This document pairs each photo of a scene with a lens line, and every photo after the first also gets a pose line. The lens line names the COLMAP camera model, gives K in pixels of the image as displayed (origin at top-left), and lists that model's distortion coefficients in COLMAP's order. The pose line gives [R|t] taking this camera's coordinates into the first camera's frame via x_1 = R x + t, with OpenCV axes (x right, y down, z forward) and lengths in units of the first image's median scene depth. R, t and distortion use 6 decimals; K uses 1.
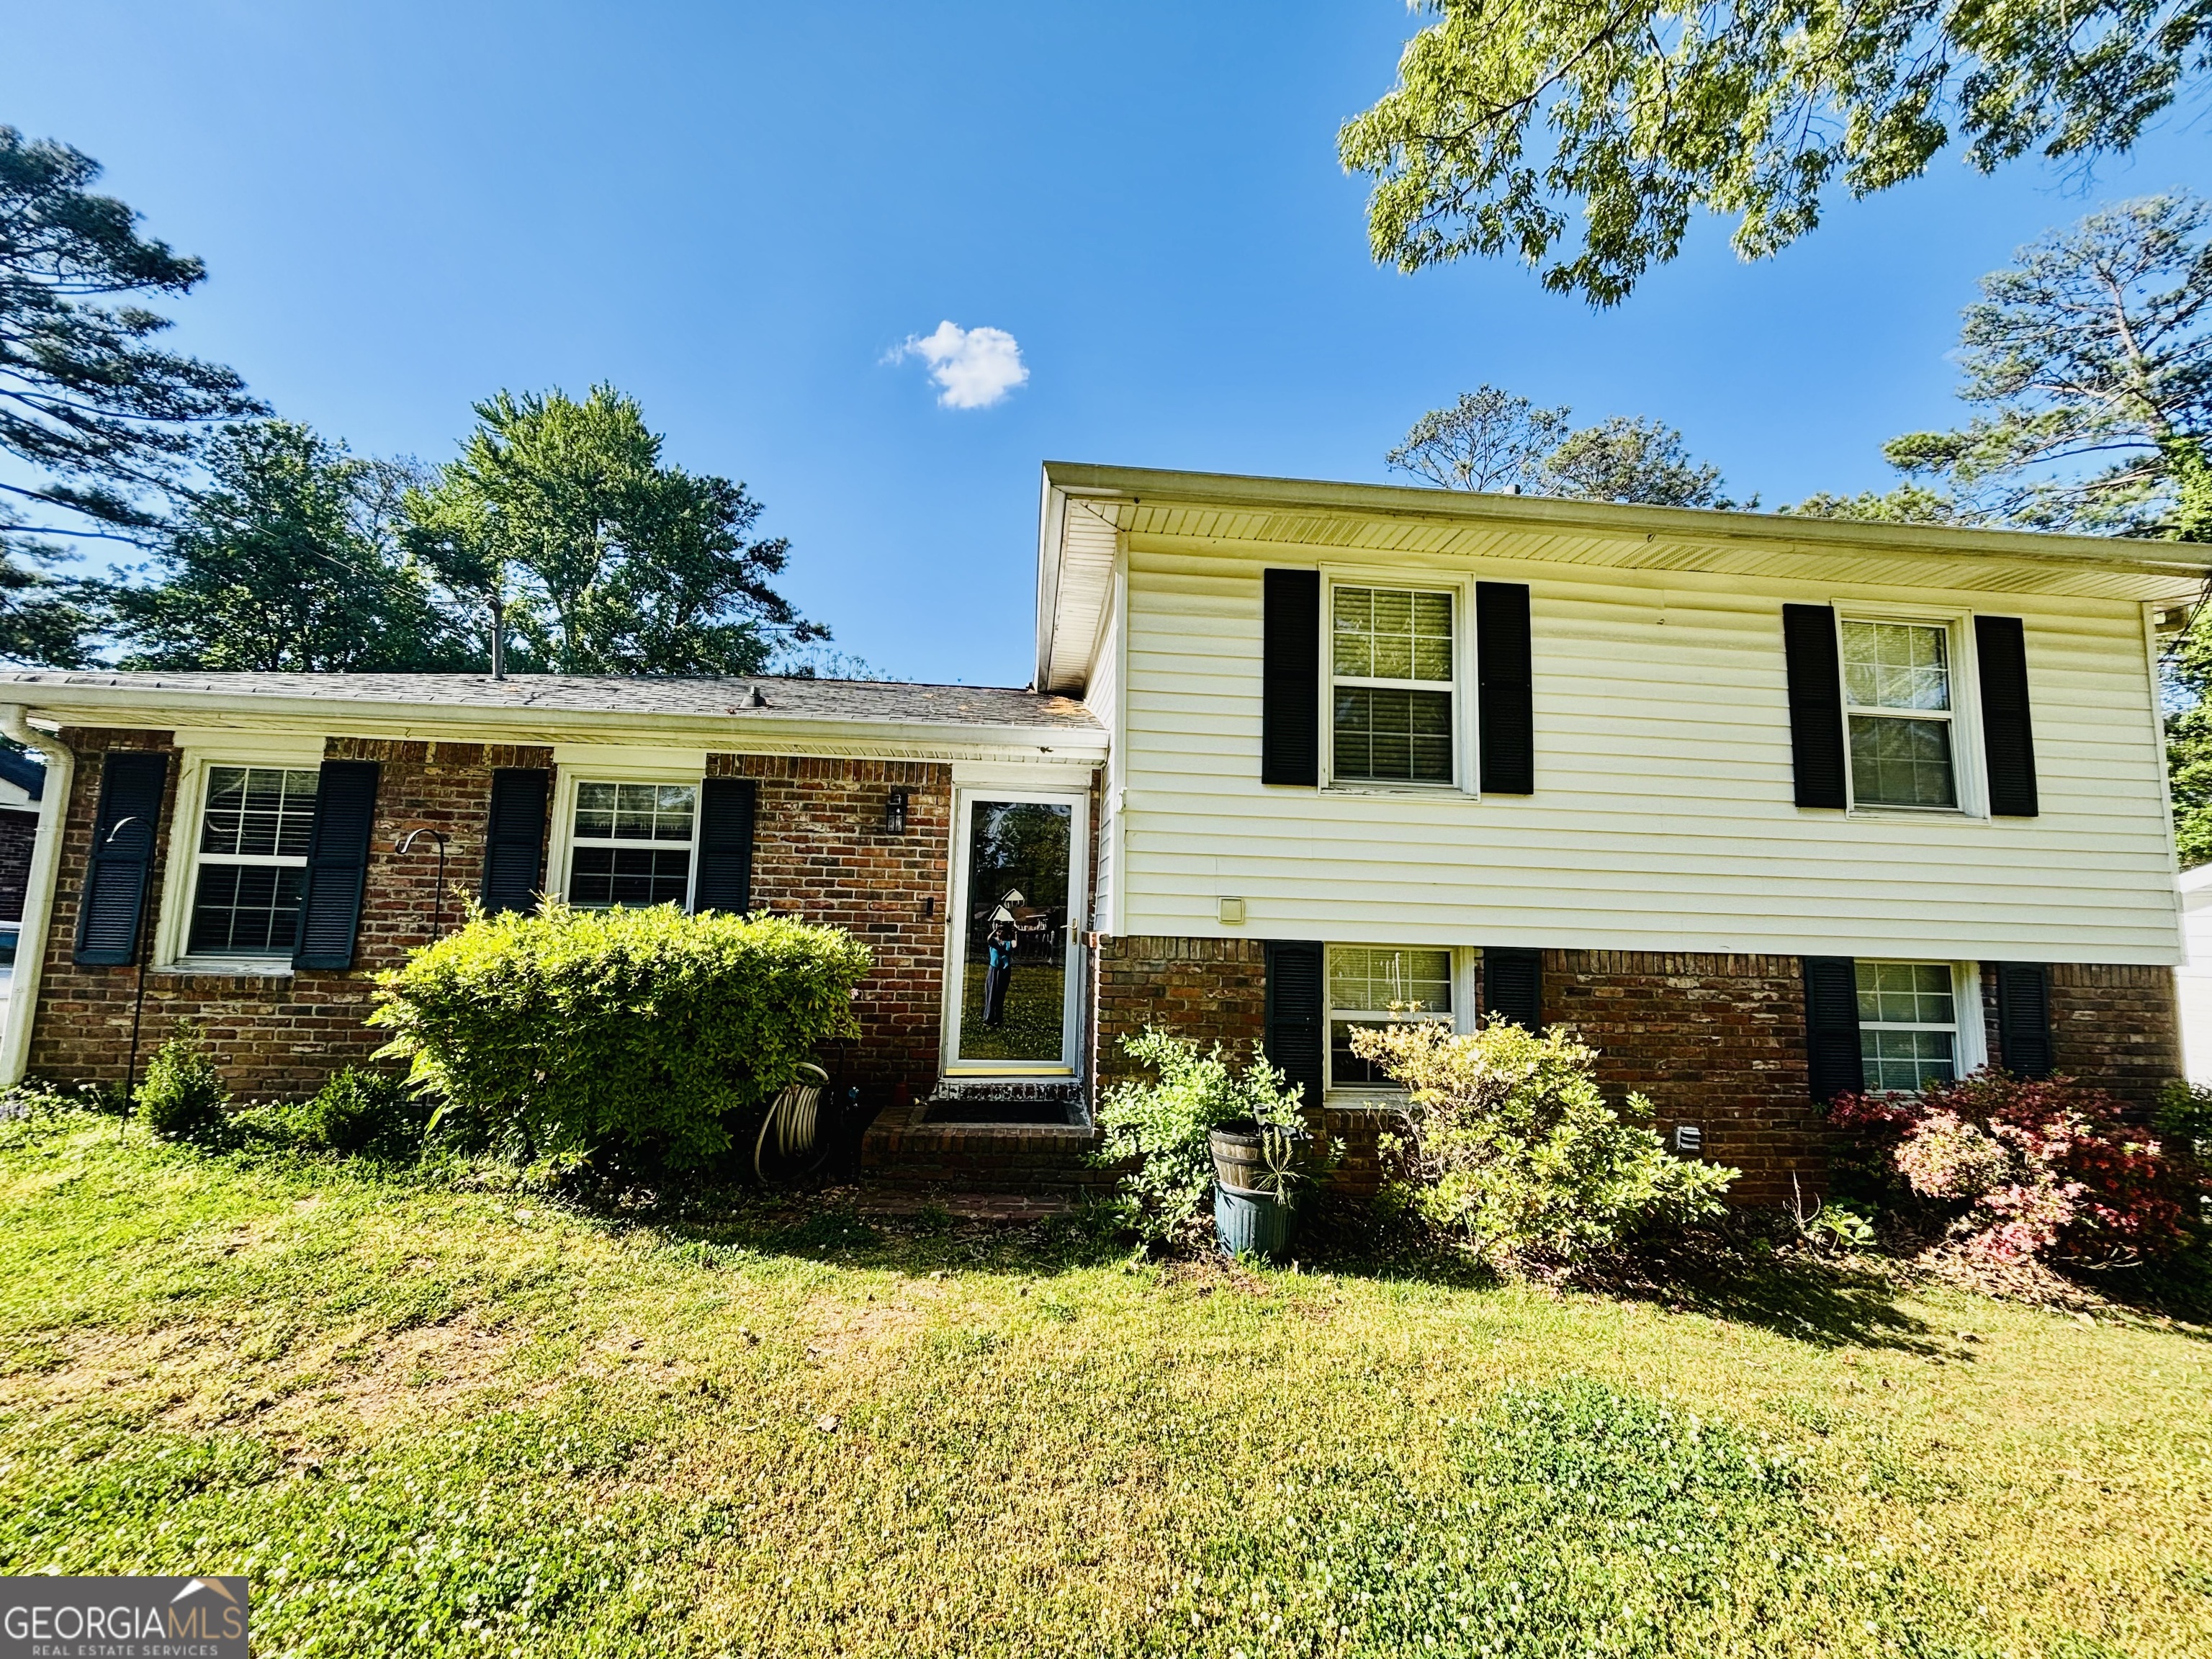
lens RADIAL K [[893.1, 0, 1103.5], [0, 893.1, 838.4], [0, 0, 1]] dist [-0.001452, 0.000535]
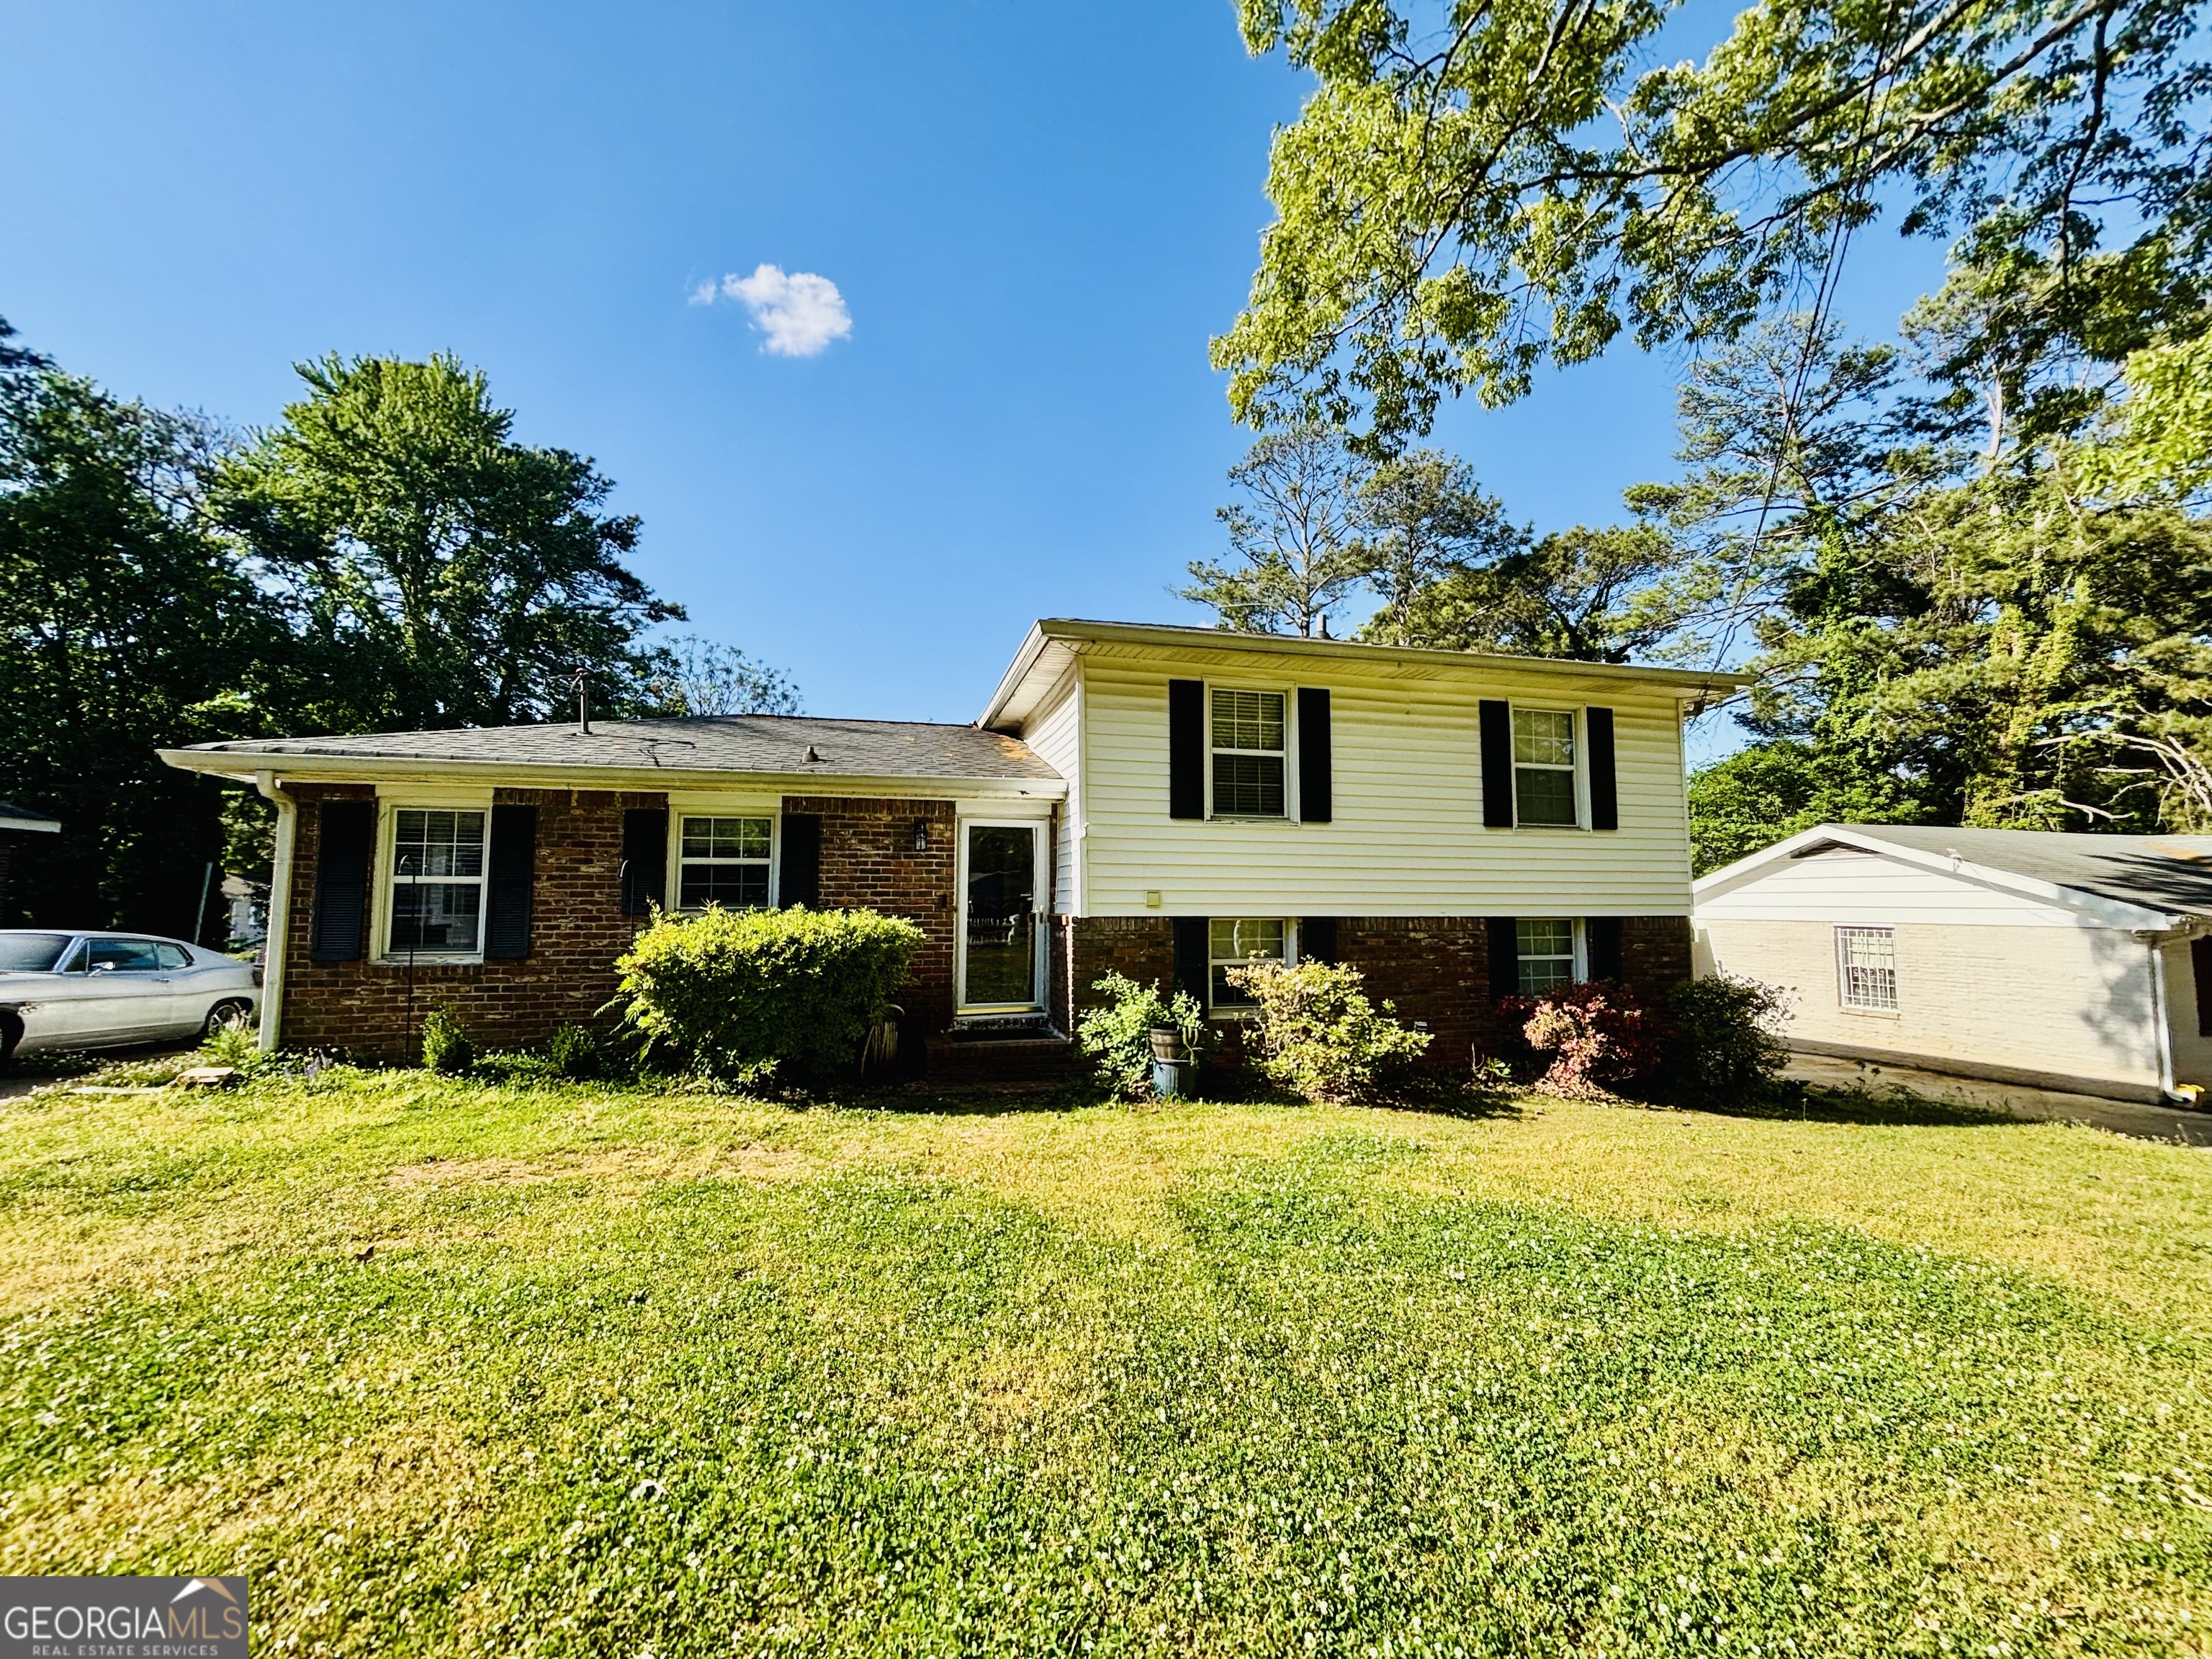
lens RADIAL K [[893.1, 0, 1109.8], [0, 893.1, 833.7], [0, 0, 1]] dist [-0.001452, 0.000535]
pose [[0.984491, -0.013506, 0.174913, -0.186460], [0.009187, 0.999633, 0.025479, -0.068755], [-0.175193, -0.023477, 0.984254, -0.490597]]
